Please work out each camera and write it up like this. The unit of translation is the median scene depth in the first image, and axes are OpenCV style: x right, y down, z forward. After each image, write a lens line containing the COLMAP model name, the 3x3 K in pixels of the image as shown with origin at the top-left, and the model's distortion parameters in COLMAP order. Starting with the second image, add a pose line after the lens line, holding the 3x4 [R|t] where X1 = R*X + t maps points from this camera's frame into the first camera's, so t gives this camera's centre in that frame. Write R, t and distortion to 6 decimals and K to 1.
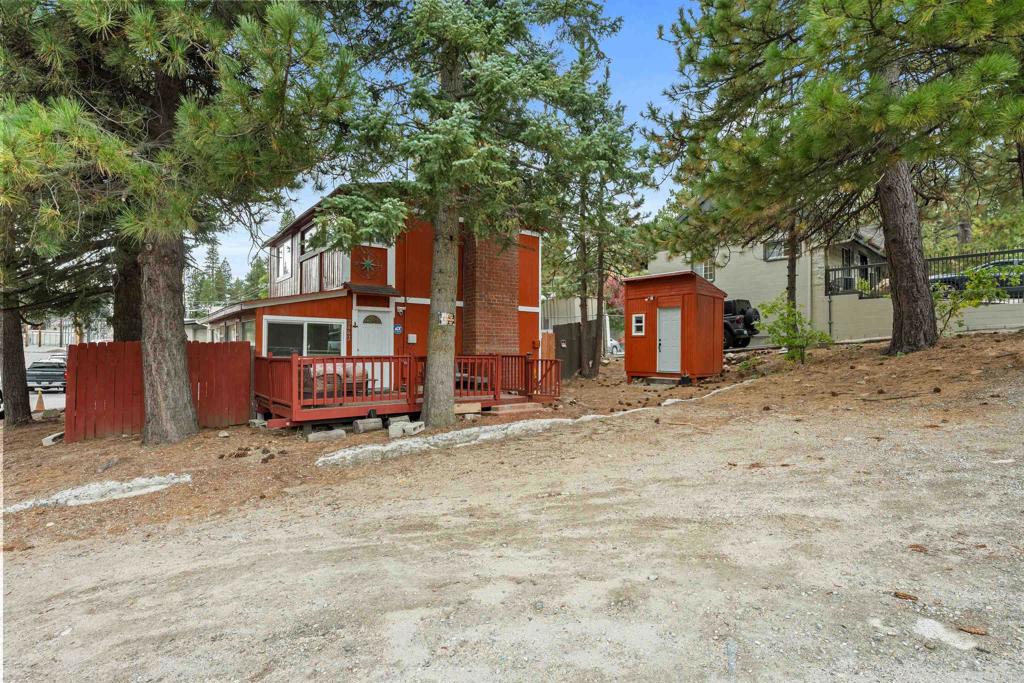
lens RADIAL K [[498.5, 0, 512.9], [0, 498.5, 345.8], [0, 0, 1]] dist [0.004005, 0.000573]
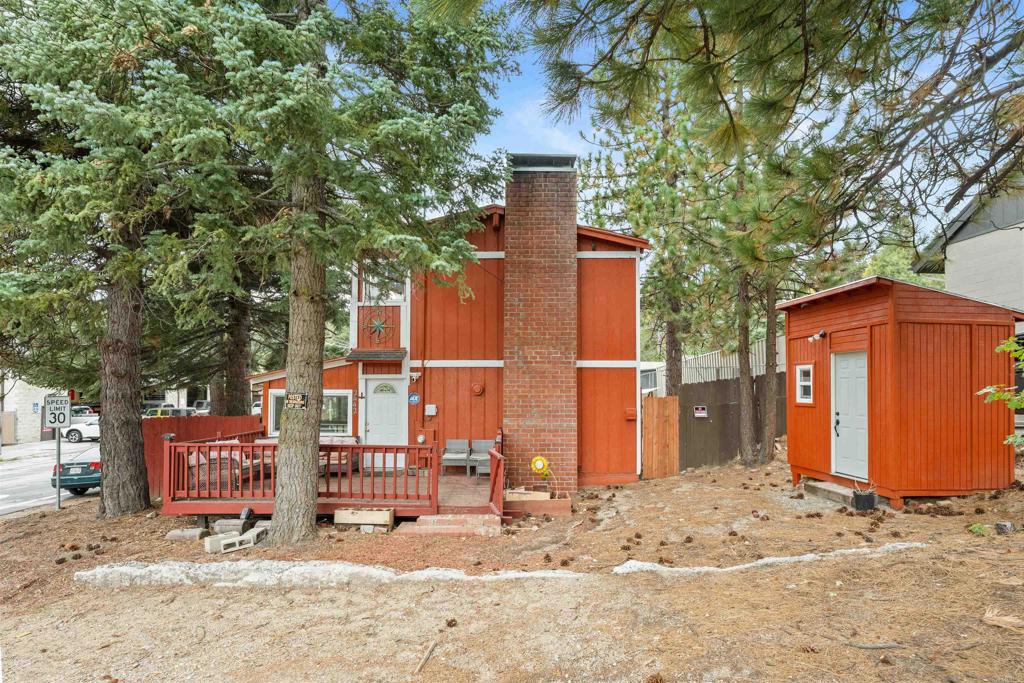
lens RADIAL K [[498.5, 0, 497.1], [0, 498.5, 391.0], [0, 0, 1]] dist [0.004005, 0.000573]
pose [[0.775809, -0.005298, -0.630946, 0.412291], [0.010043, 0.999942, 0.003953, -0.048922], [0.630888, -0.009404, 0.775817, 0.435209]]
